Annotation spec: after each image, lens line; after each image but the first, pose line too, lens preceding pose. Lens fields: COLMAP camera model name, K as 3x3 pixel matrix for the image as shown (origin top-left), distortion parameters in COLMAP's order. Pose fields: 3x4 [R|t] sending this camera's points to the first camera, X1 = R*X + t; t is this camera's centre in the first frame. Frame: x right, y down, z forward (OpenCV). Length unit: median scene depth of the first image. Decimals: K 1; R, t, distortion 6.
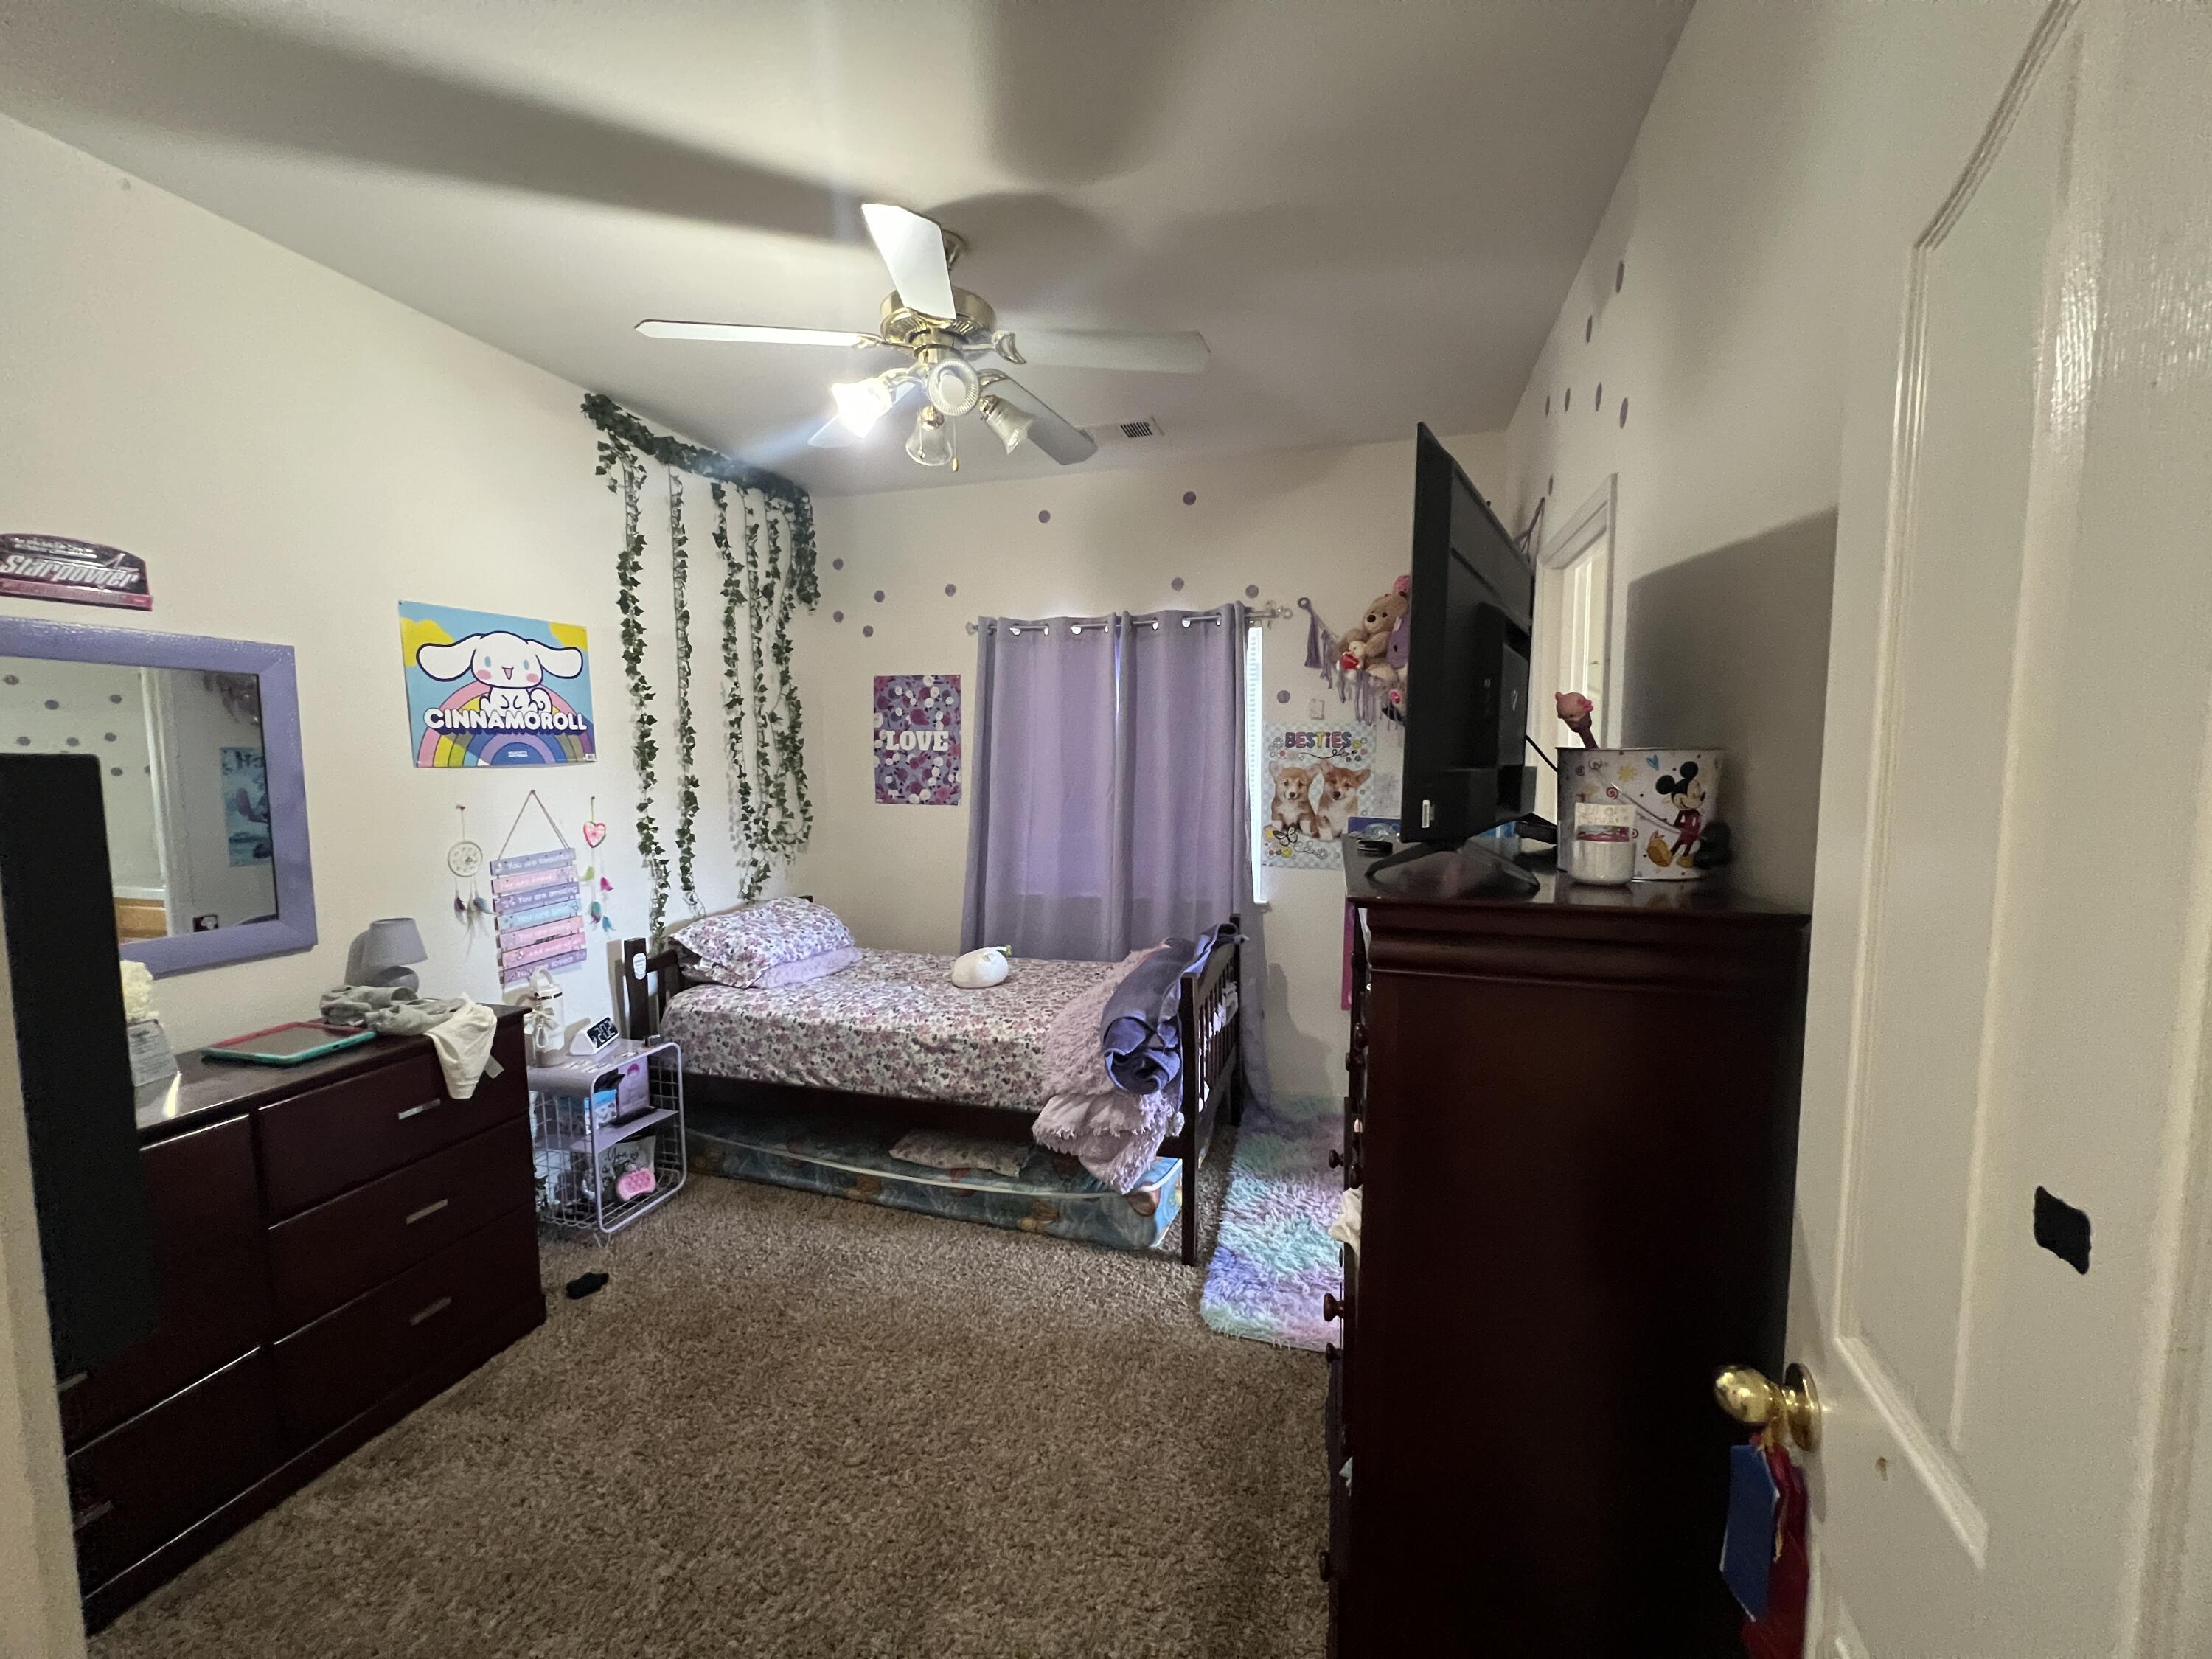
lens RADIAL K [[885.0, 0, 1105.2], [0, 885.0, 827.1], [0, 0, 1]] dist [0.000097, 0.000003]
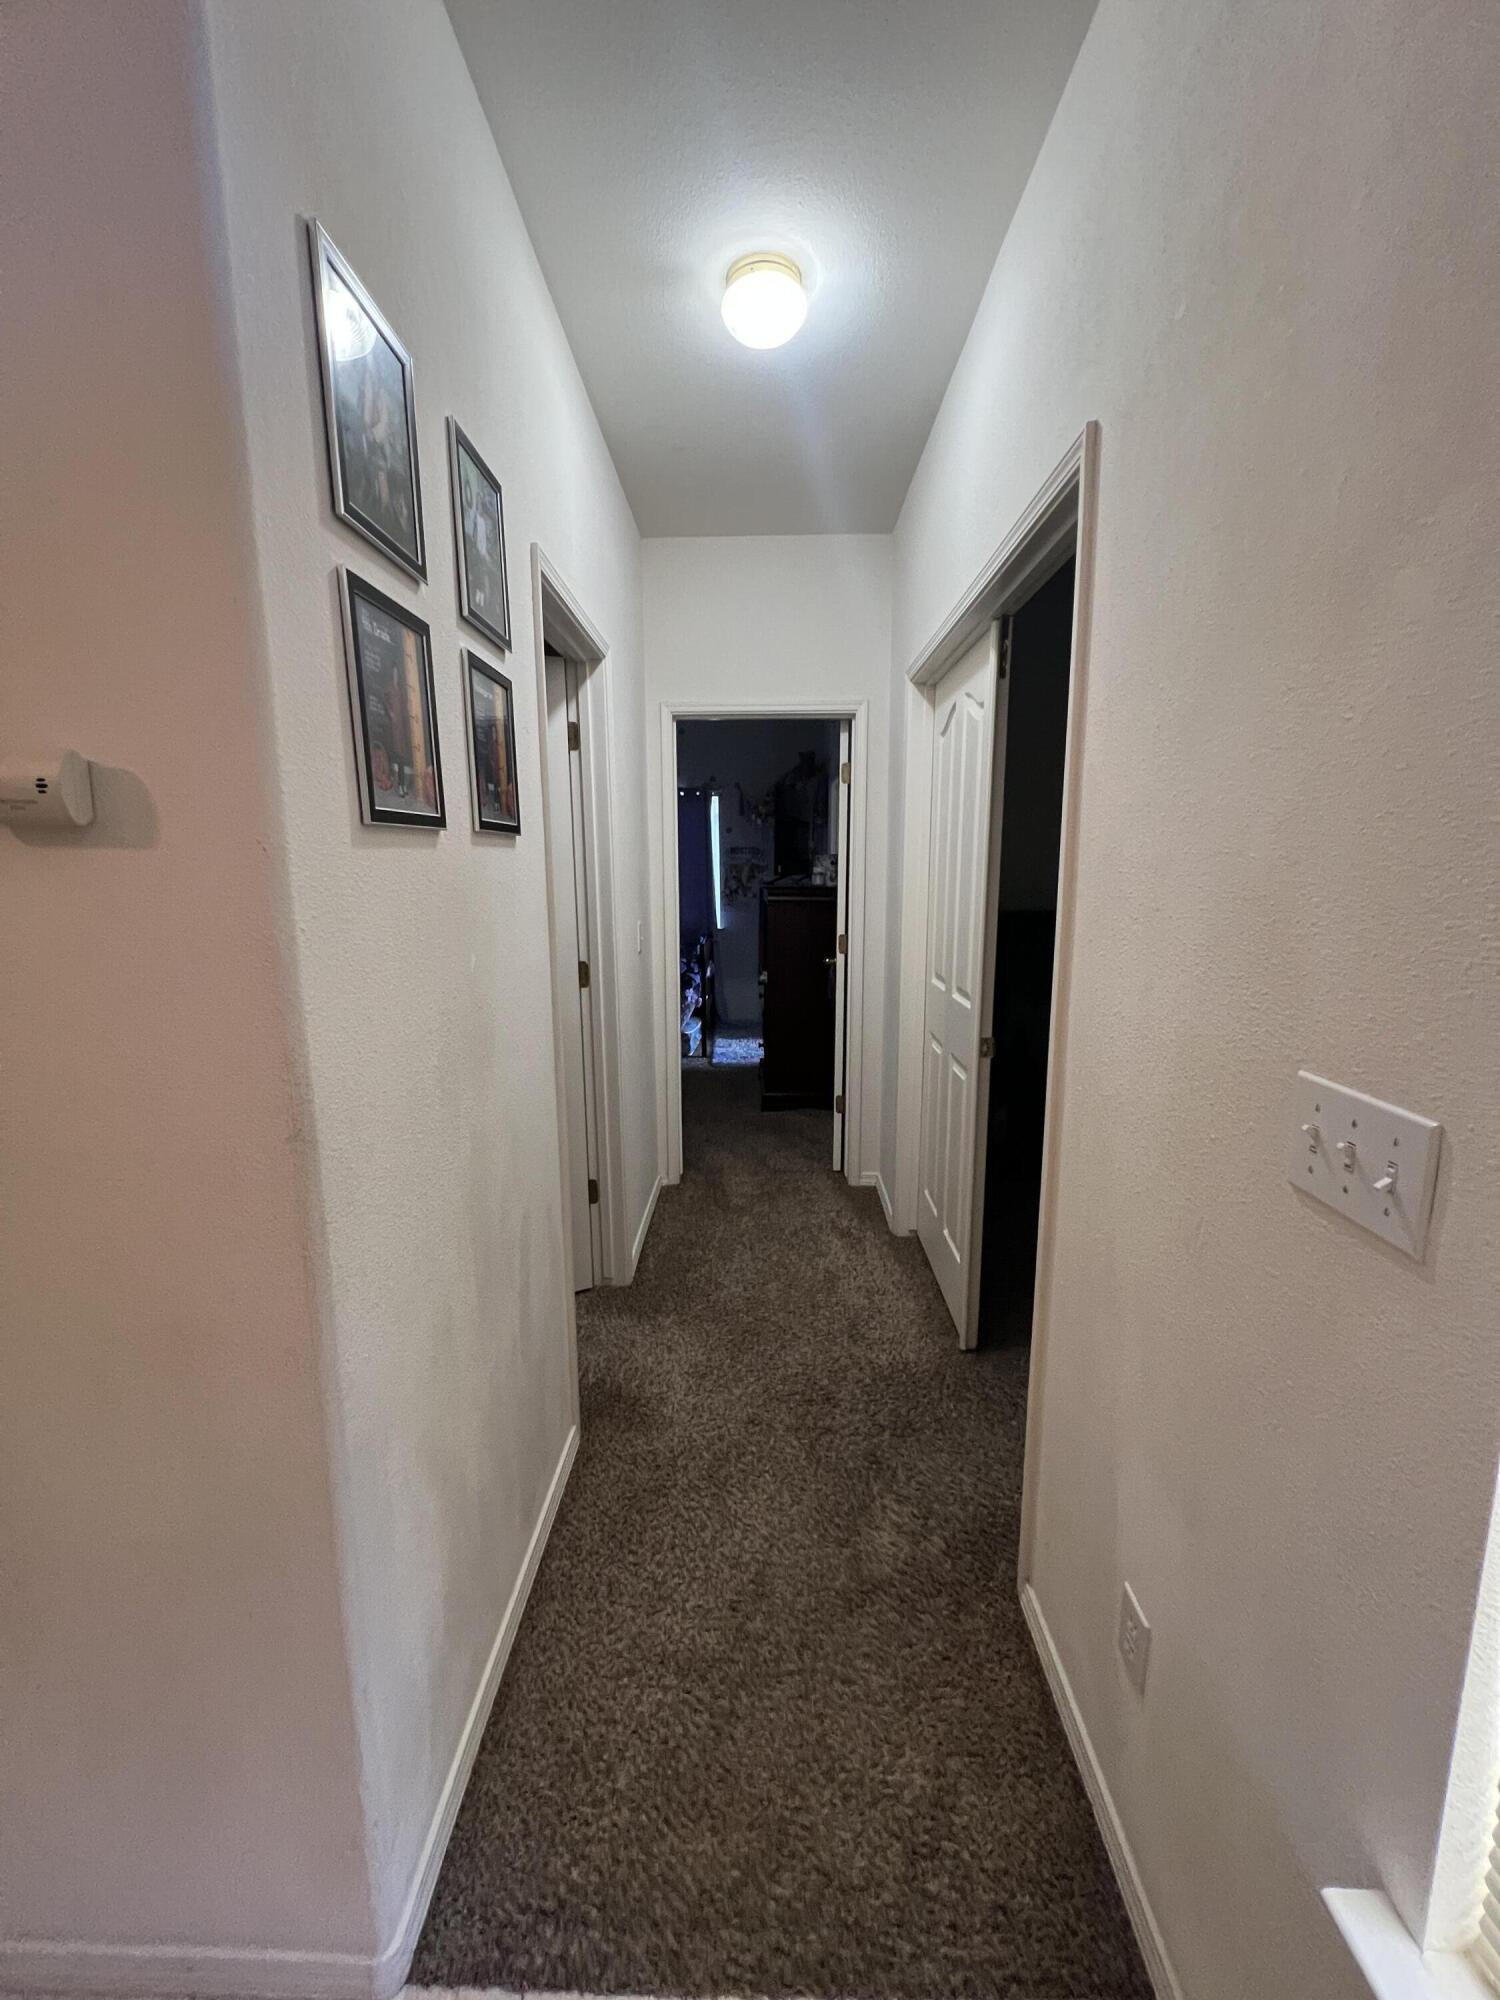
lens RADIAL K [[800.2, 0, 746.7], [0, 800.2, 1000.3], [0, 0, 1]] dist [0.000097, 0.000003]
pose [[0.965612, -0.047410, 0.255627, -0.273835], [0.023627, 0.995167, 0.095317, 0.079889], [-0.258911, -0.085999, 0.962065, -0.915302]]
